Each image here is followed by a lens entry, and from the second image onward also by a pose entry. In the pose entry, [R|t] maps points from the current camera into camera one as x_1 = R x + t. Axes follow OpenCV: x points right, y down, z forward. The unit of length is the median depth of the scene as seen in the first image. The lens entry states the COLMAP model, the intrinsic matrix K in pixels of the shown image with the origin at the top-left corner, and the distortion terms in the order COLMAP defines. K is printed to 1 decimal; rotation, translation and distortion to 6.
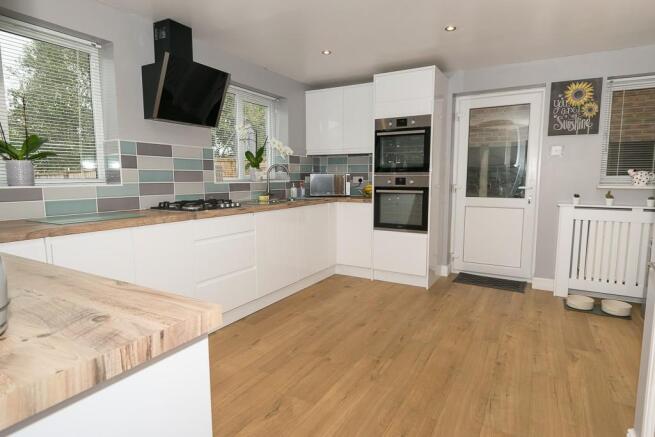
lens RADIAL K [[365.8, 0, 328.3], [0, 365.8, 220.6], [0, 0, 1]] dist [0.004882, 0.000109]
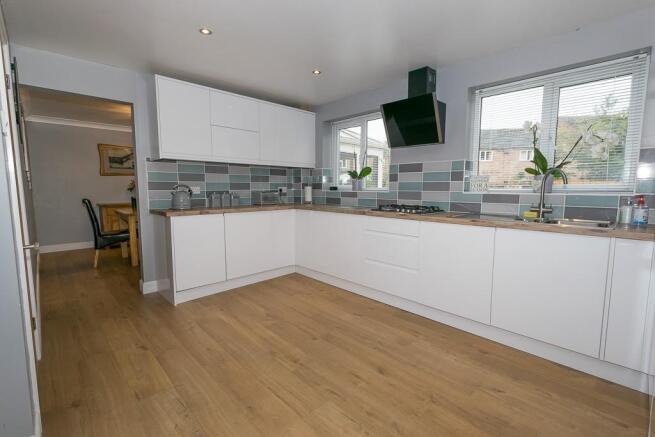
lens RADIAL K [[293.5, 0, 330.0], [0, 293.5, 216.2], [0, 0, 1]] dist [0.003319, 0.000454]
pose [[-0.278417, 0.095136, -0.955737, 0.738887], [-0.116628, 0.984370, 0.131961, -0.126607], [0.953353, 0.148206, -0.262970, 1.060575]]
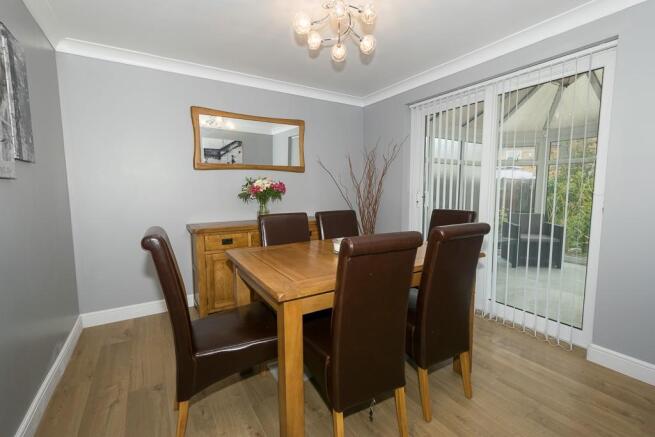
lens RADIAL K [[293.5, 0, 326.4], [0, 293.5, 216.5], [0, 0, 1]] dist [0.003319, 0.000454]
pose [[-0.492791, 0.082300, -0.866247, 0.517487], [-0.103594, 0.982888, 0.152314, -0.091471], [0.863959, 0.164797, -0.475833, 0.755982]]
